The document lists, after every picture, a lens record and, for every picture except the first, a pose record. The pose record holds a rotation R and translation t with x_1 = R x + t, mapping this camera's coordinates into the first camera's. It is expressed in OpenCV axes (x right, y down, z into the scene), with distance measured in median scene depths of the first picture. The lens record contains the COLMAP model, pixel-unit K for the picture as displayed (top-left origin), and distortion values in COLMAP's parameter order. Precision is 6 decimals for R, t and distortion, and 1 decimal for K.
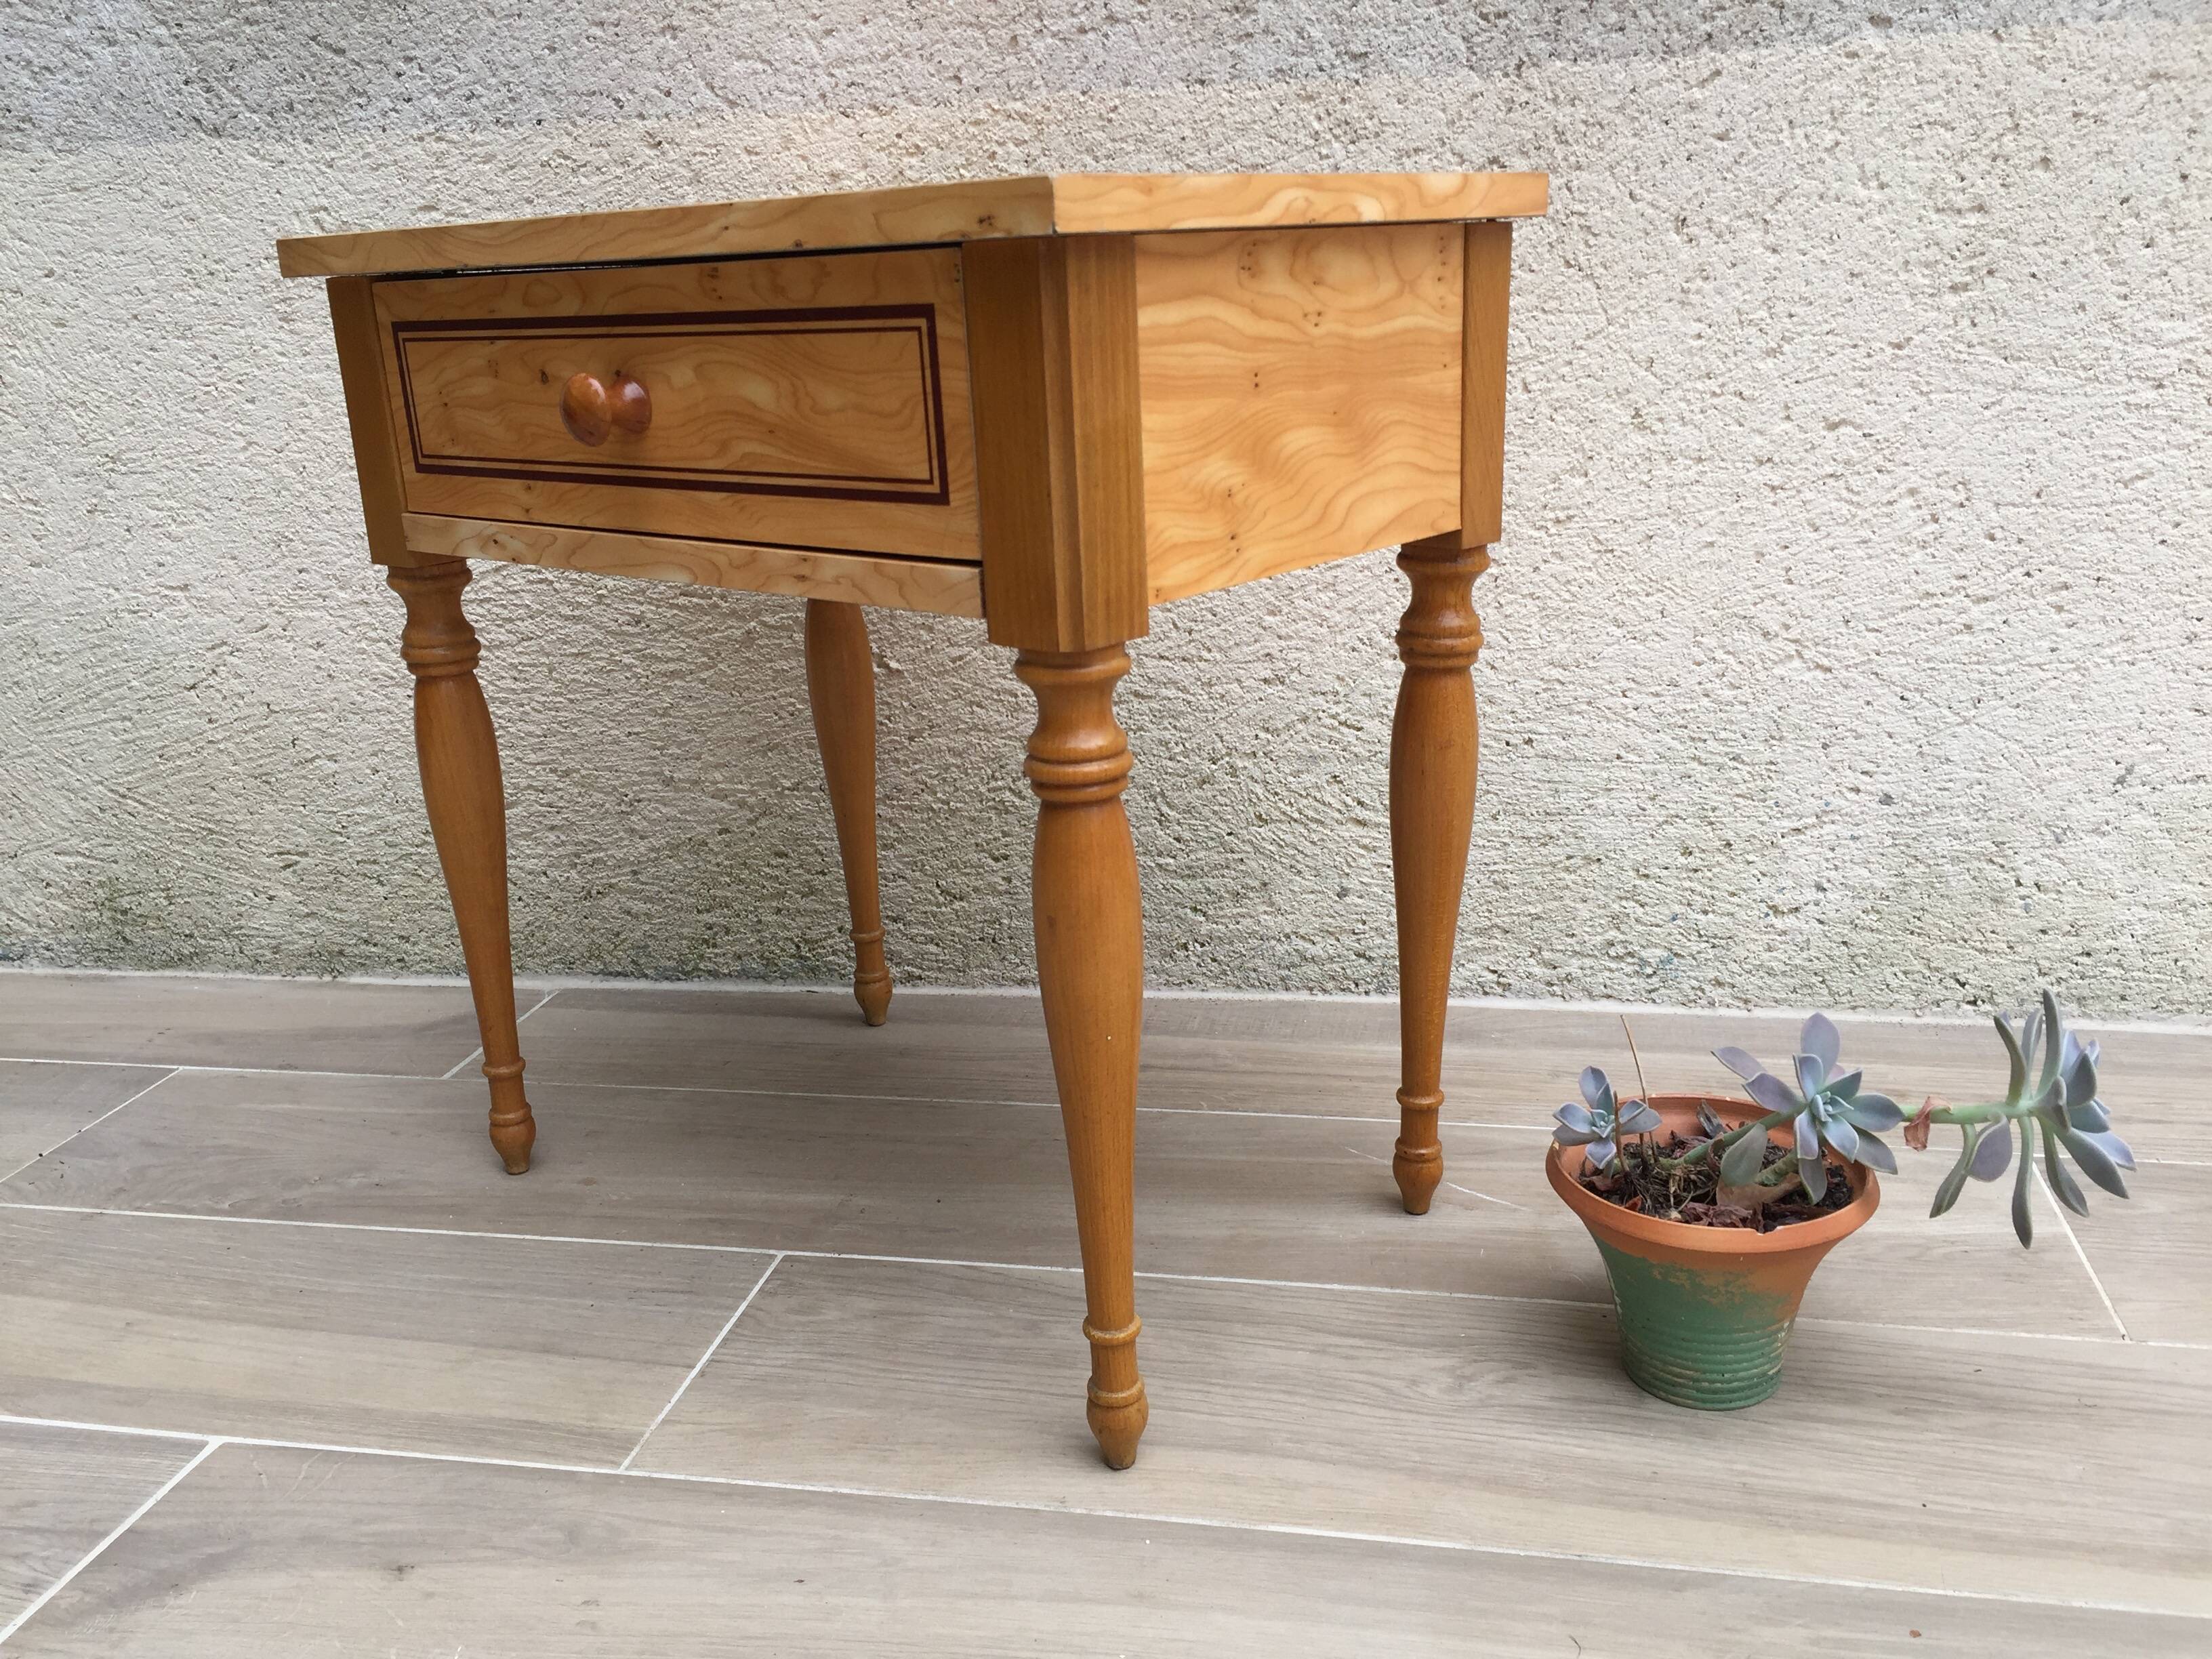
lens RADIAL K [[1919.2, 0, 1086.4], [0, 1919.2, 820.7], [0, 0, 1]] dist [0.079571, -0.127891]
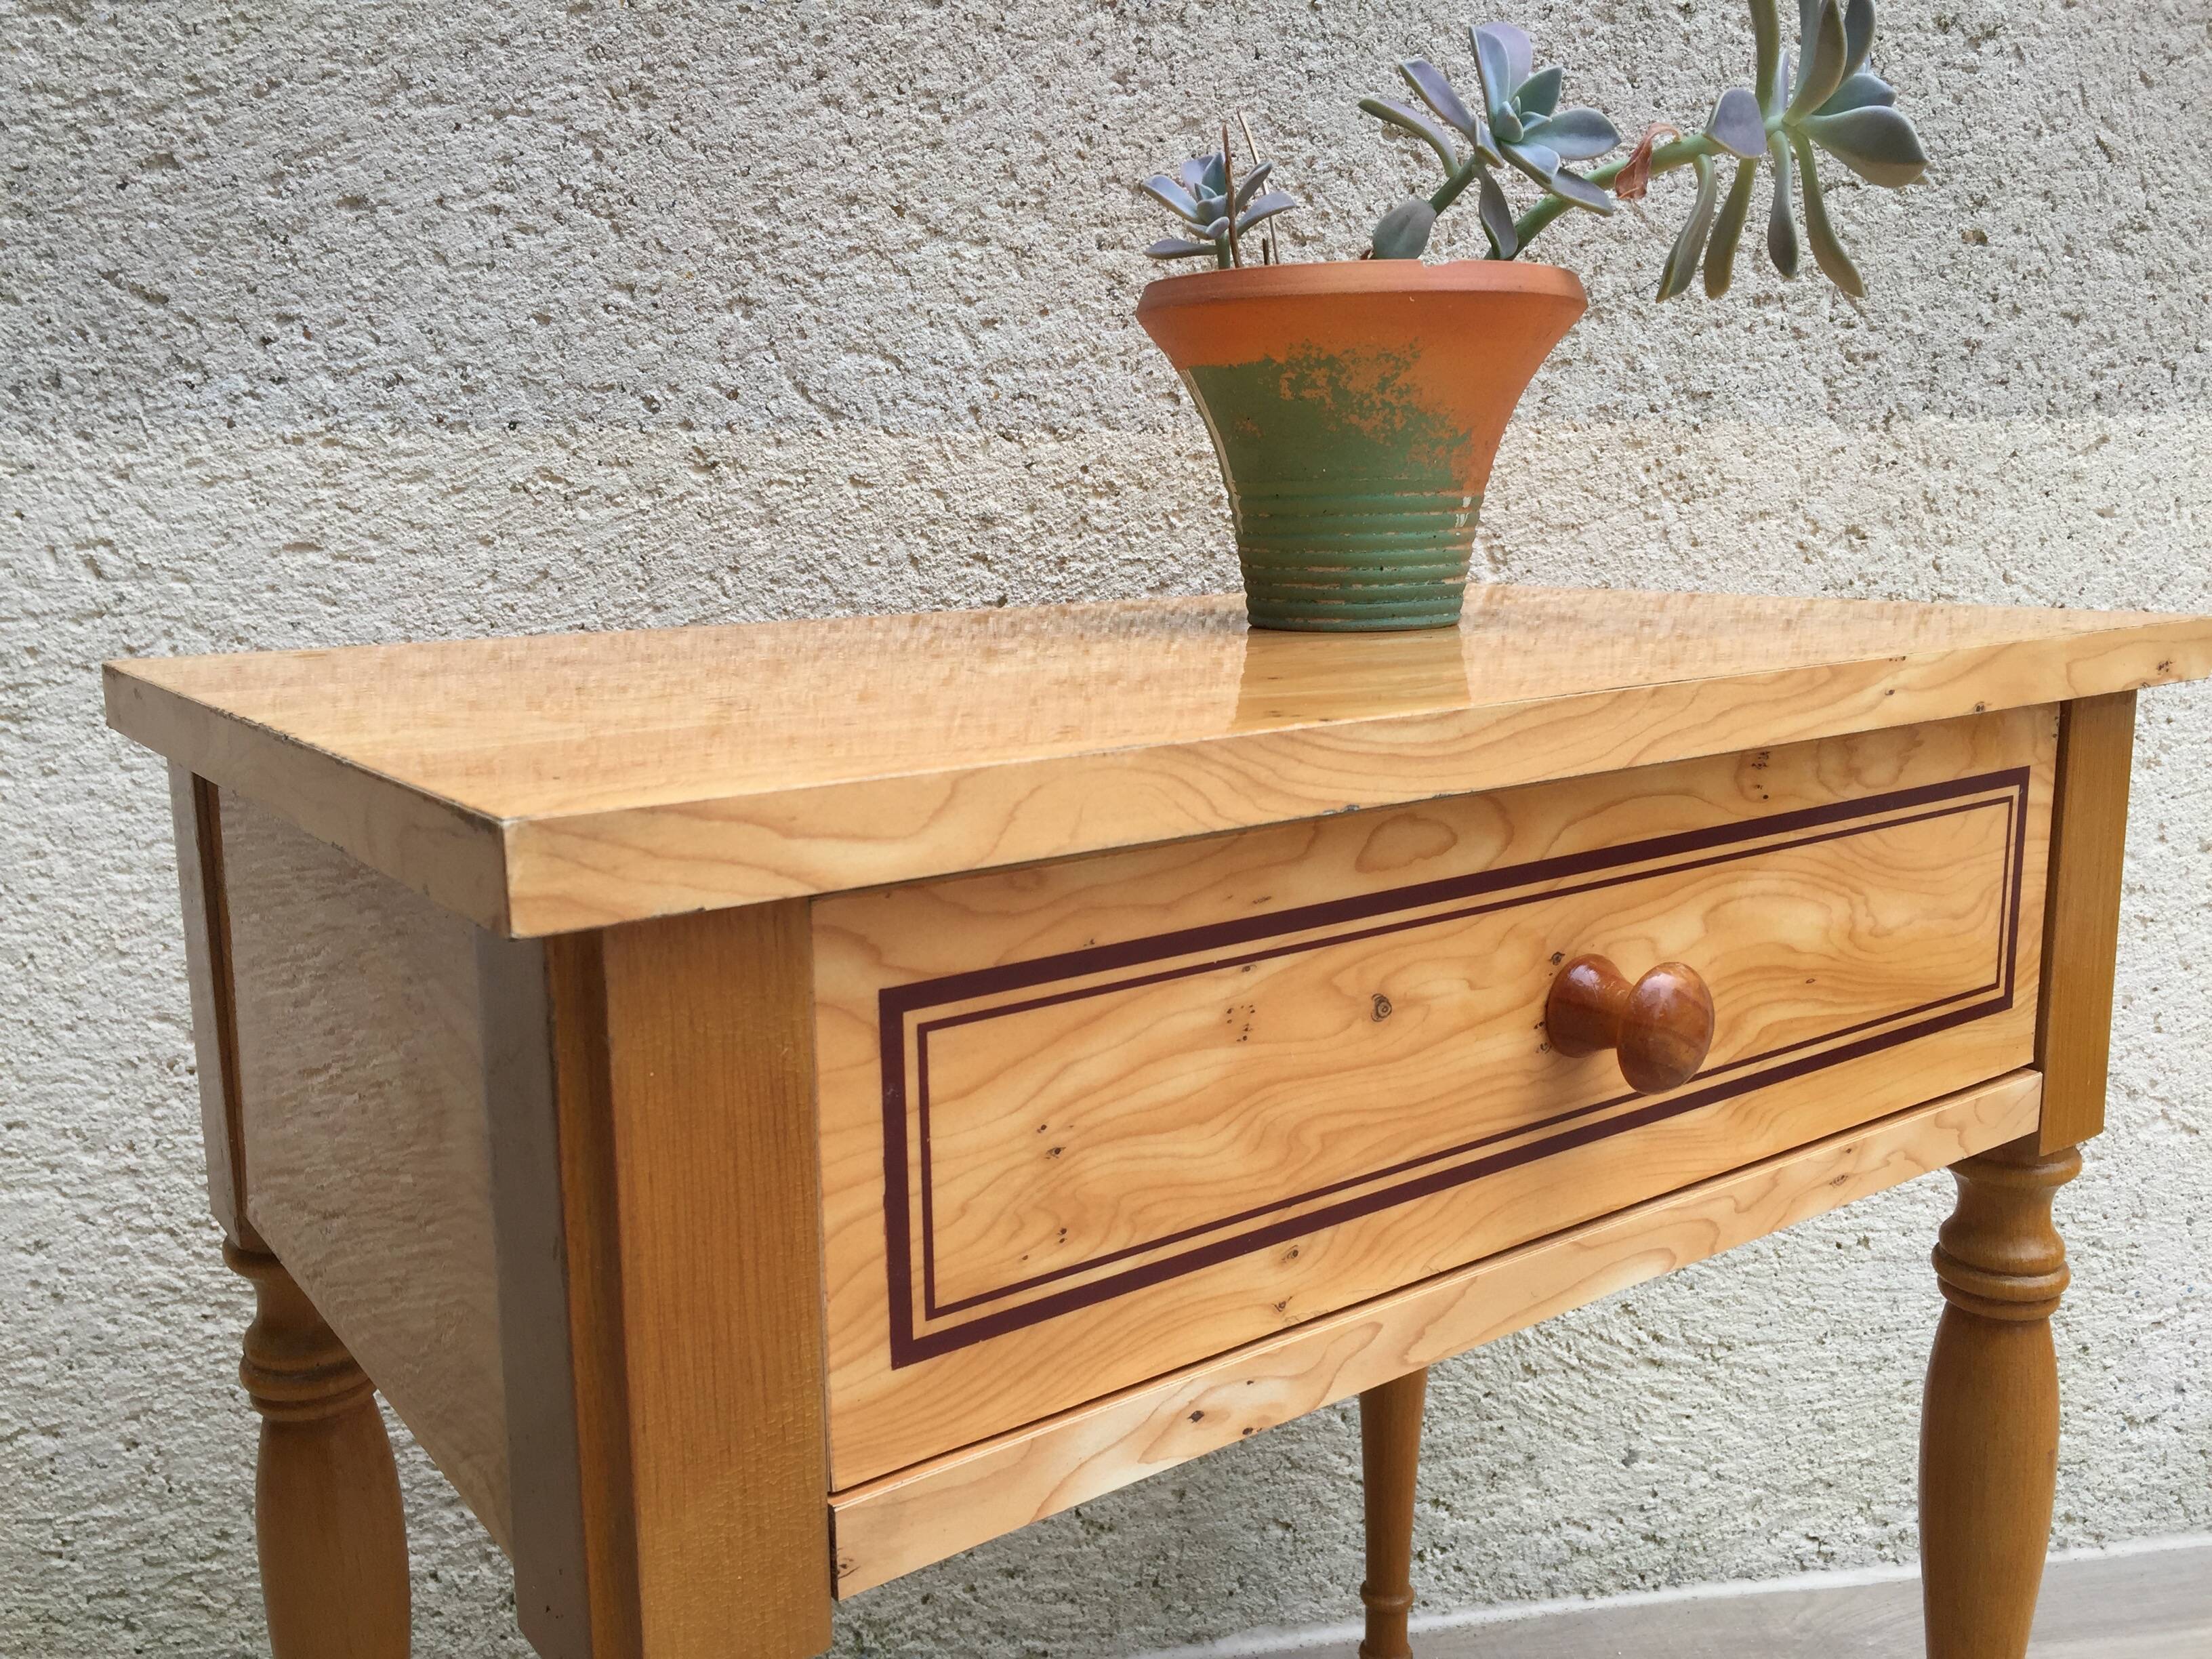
lens RADIAL K [[1919.2, 0, 1113.3], [0, 1919.2, 813.4], [0, 0, 1]] dist [0.079571, -0.127891]
pose [[0.937590, -0.028141, 0.346603, -0.327086], [0.071419, 0.991056, -0.112730, -0.148377], [-0.340331, 0.130448, 0.931213, 0.357011]]
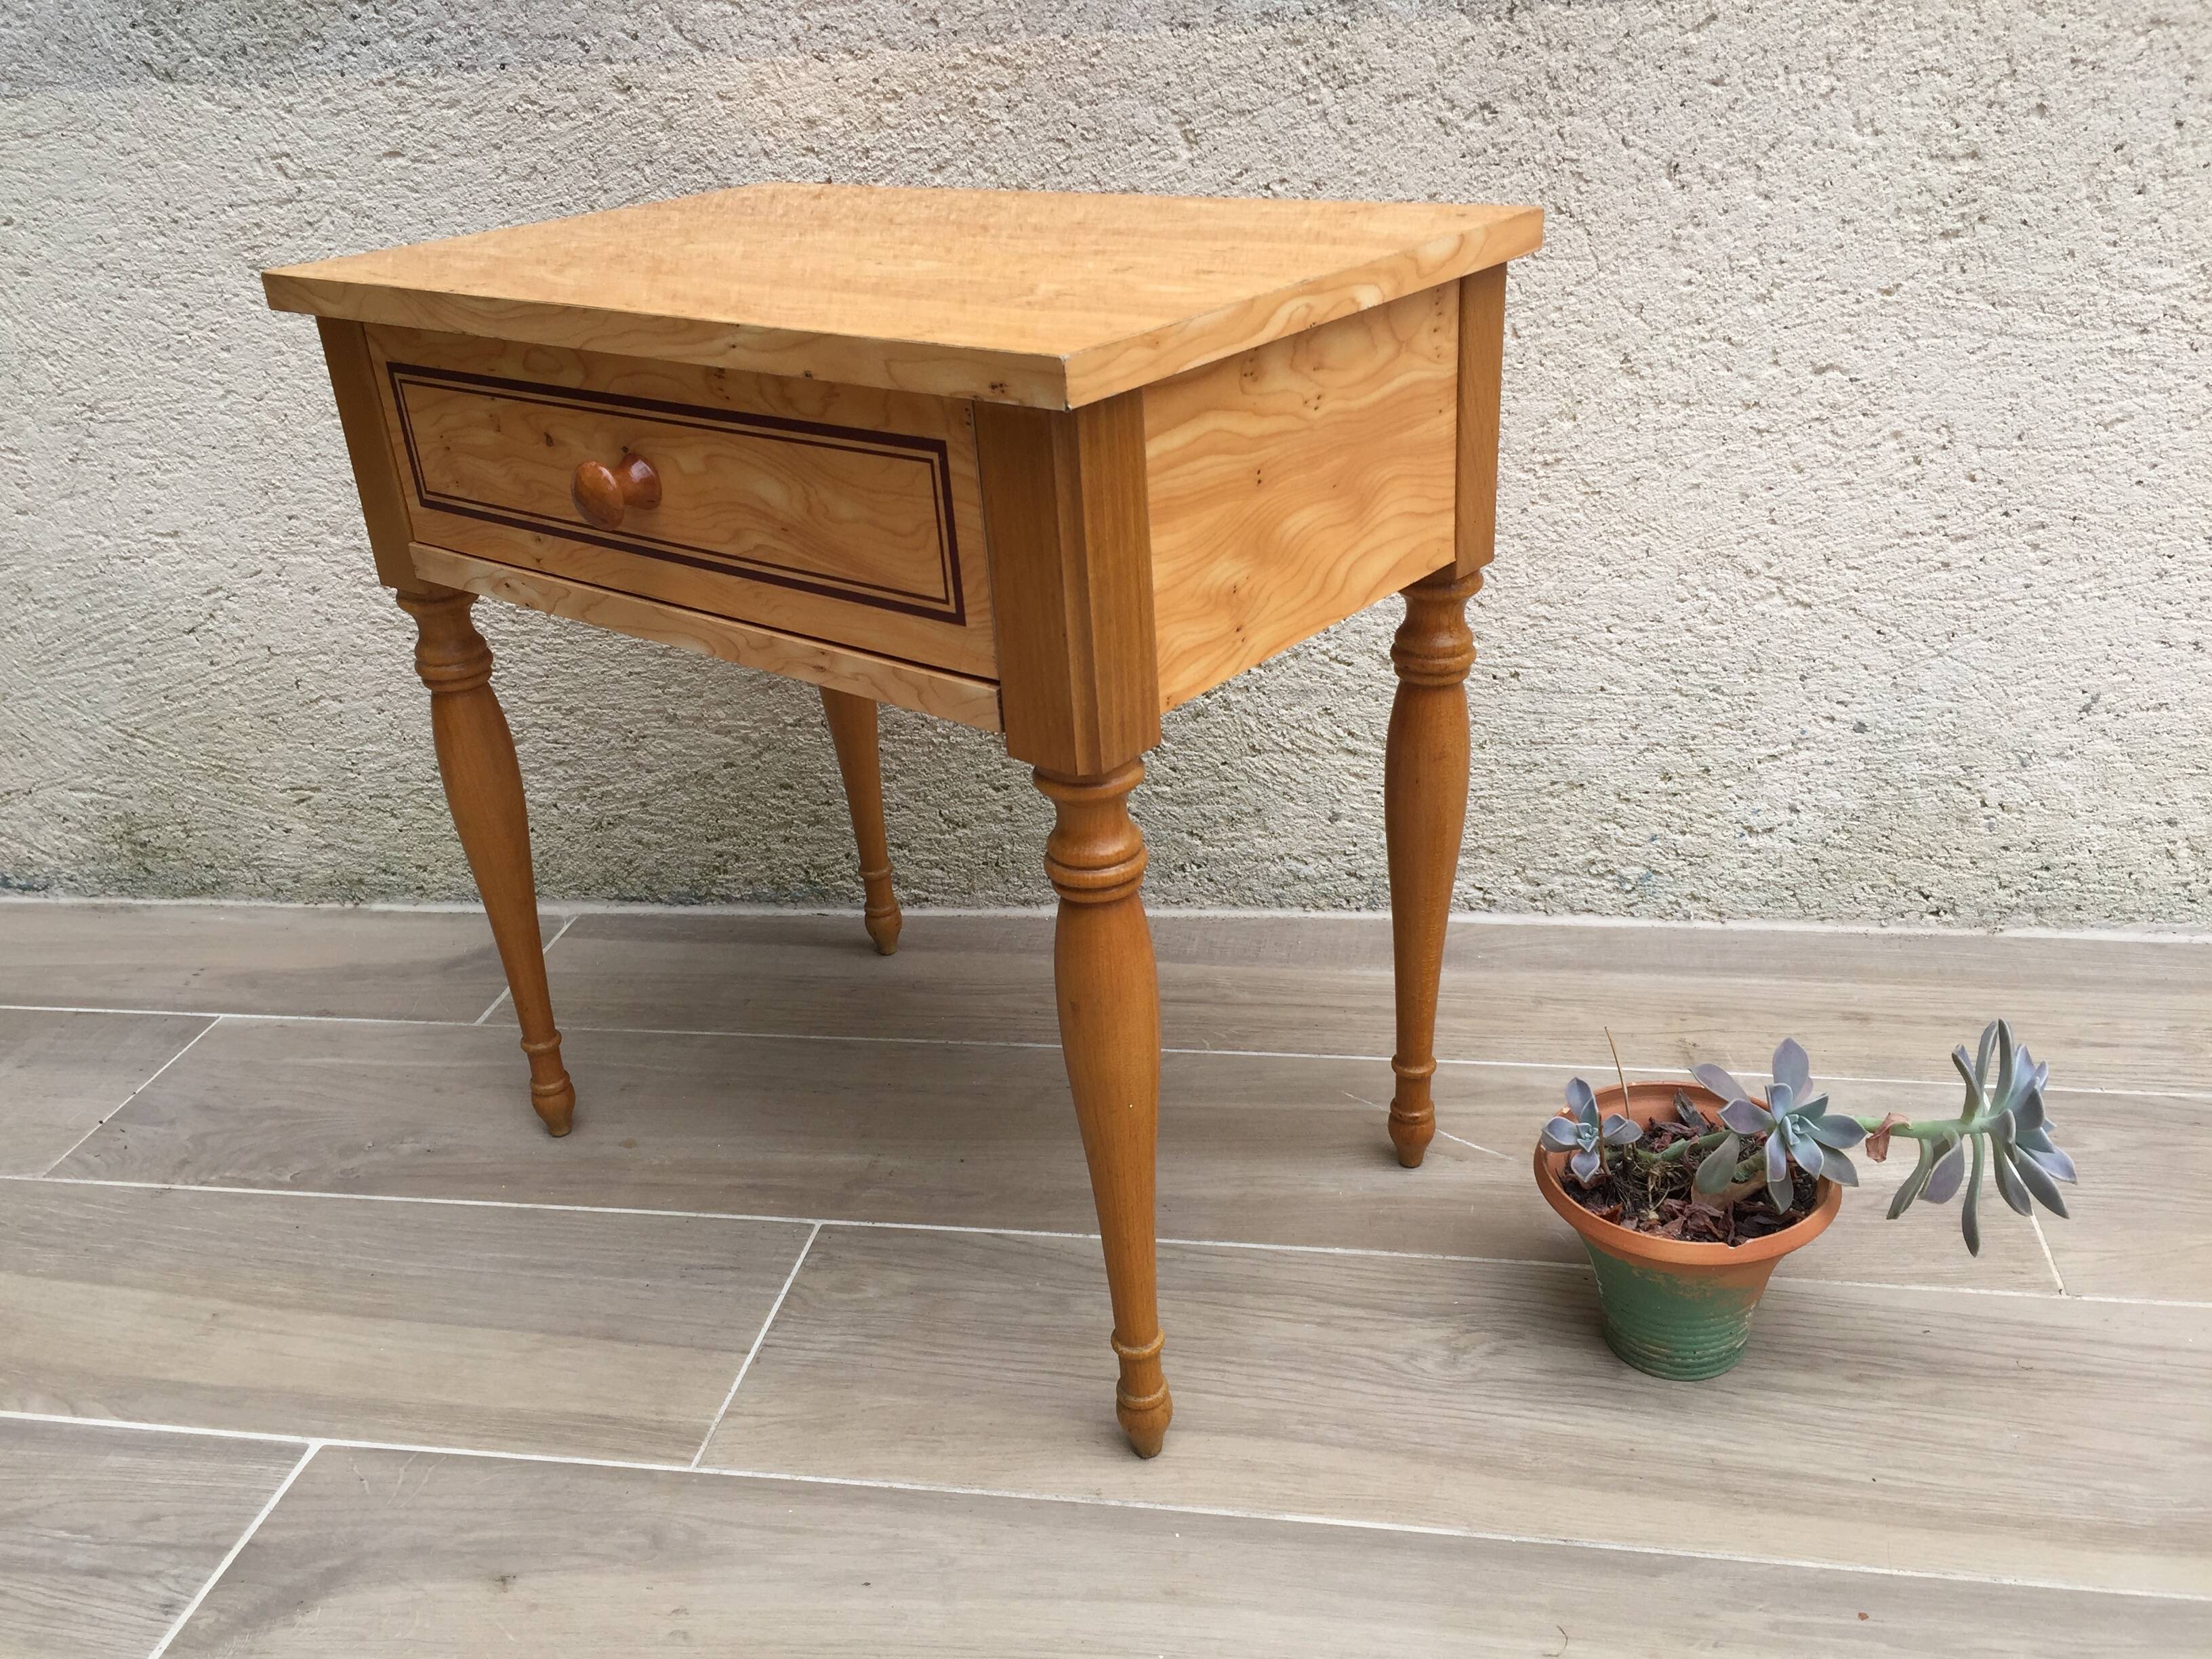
lens RADIAL K [[1919.2, 0, 1081.9], [0, 1919.2, 820.3], [0, 0, 1]] dist [0.079571, -0.127891]
pose [[0.999478, -0.029858, 0.012359, -0.016039], [0.027690, 0.988484, 0.148768, -0.125735], [-0.016659, -0.148348, 0.988795, -0.021702]]
